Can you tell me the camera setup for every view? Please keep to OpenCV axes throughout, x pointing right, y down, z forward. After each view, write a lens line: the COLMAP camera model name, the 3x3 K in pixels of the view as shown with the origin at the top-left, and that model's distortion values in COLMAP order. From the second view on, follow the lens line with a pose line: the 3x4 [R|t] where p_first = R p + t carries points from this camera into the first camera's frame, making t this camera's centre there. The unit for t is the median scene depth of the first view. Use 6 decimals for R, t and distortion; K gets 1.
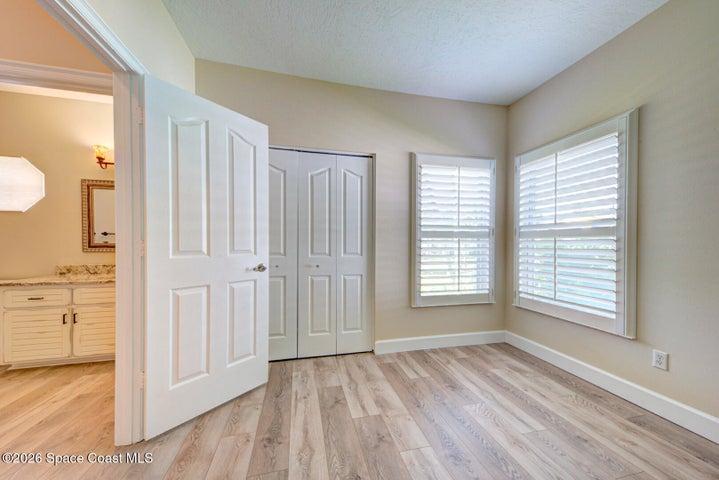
lens RADIAL K [[247.1, 0, 352.8], [0, 247.1, 242.1], [0, 0, 1]] dist [0.024373, -0.004288]
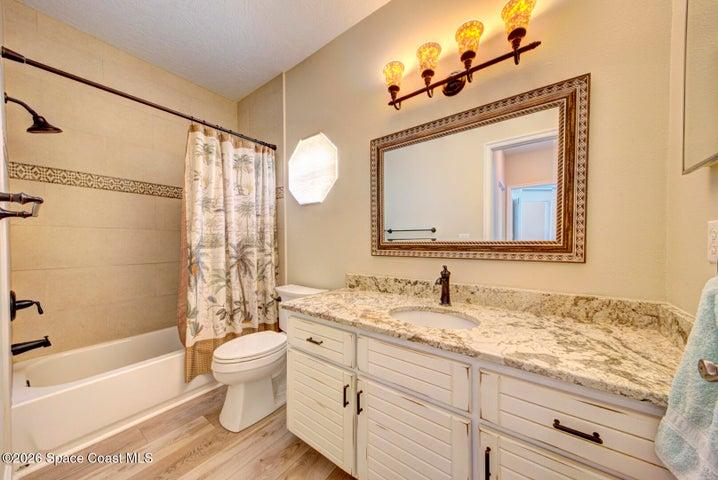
lens RADIAL K [[246.7, 0, 360.9], [0, 246.7, 244.0], [0, 0, 1]] dist [0.024373, -0.004288]
pose [[0.645391, 0.006119, -0.763828, -0.614532], [-0.004034, 0.999981, 0.004603, 0.007872], [0.763842, 0.000110, 0.645403, 0.580829]]
